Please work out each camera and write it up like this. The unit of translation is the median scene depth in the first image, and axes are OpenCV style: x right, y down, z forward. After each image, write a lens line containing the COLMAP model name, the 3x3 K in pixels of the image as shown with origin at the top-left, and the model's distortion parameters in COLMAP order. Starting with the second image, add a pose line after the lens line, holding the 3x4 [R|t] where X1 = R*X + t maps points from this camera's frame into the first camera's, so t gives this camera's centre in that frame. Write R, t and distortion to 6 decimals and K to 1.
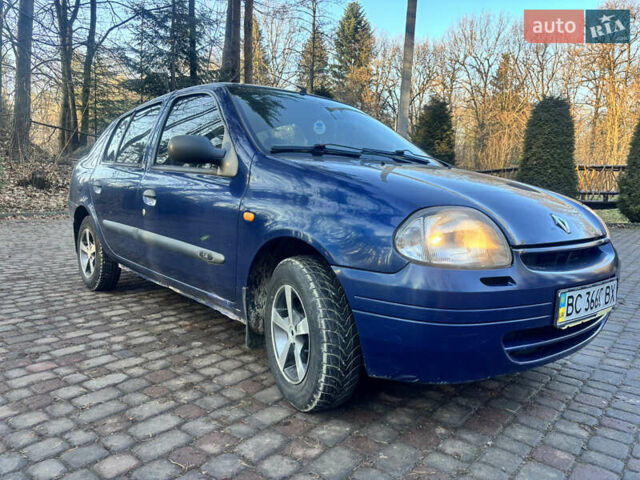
lens RADIAL K [[479.8, 0, 316.7], [0, 479.8, 240.2], [0, 0, 1]] dist [0.048429, -0.046627]
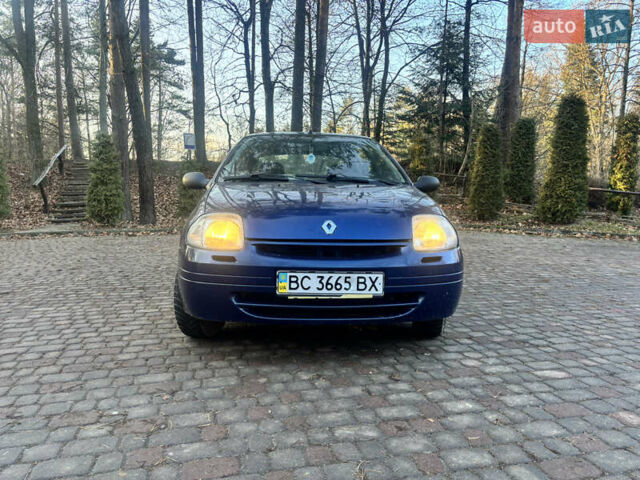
lens RADIAL K [[479.8, 0, 316.7], [0, 479.8, 240.2], [0, 0, 1]] dist [0.048429, -0.046627]
pose [[0.798282, 0.028116, -0.601628, 1.411075], [-0.051093, 0.998470, -0.021132, 0.037483], [0.600113, 0.047608, 0.798497, -0.083670]]
